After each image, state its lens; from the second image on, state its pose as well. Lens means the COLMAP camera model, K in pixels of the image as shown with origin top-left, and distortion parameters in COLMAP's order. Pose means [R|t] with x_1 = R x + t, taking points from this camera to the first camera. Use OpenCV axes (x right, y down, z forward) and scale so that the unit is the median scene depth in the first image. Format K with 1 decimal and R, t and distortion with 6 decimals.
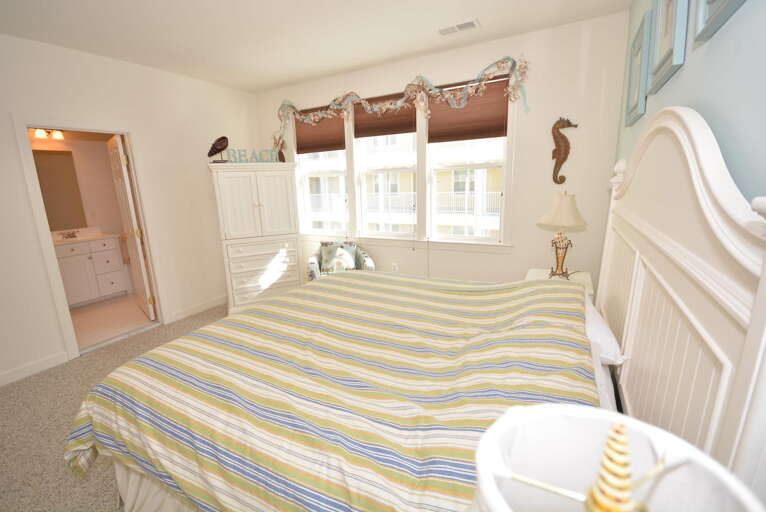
lens RADIAL K [[337.0, 0, 383.0], [0, 337.0, 256.0], [0, 0, 1]] dist [0.000214, -0.000165]
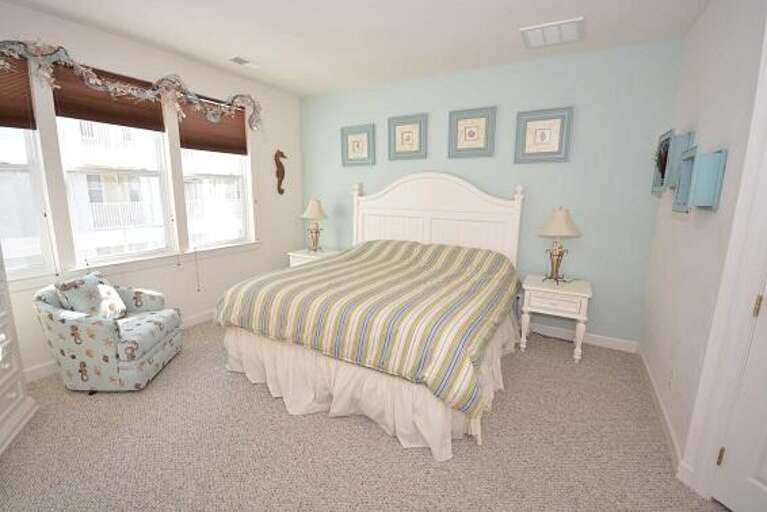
lens RADIAL K [[337.5, 0, 383.5], [0, 337.5, 256.0], [0, 0, 1]] dist [0.000214, -0.000165]
pose [[0.014482, -0.158279, 0.987288, -0.812590], [0.200829, 0.967731, 0.152198, -0.072637], [-0.979519, 0.196072, 0.045802, 0.456515]]
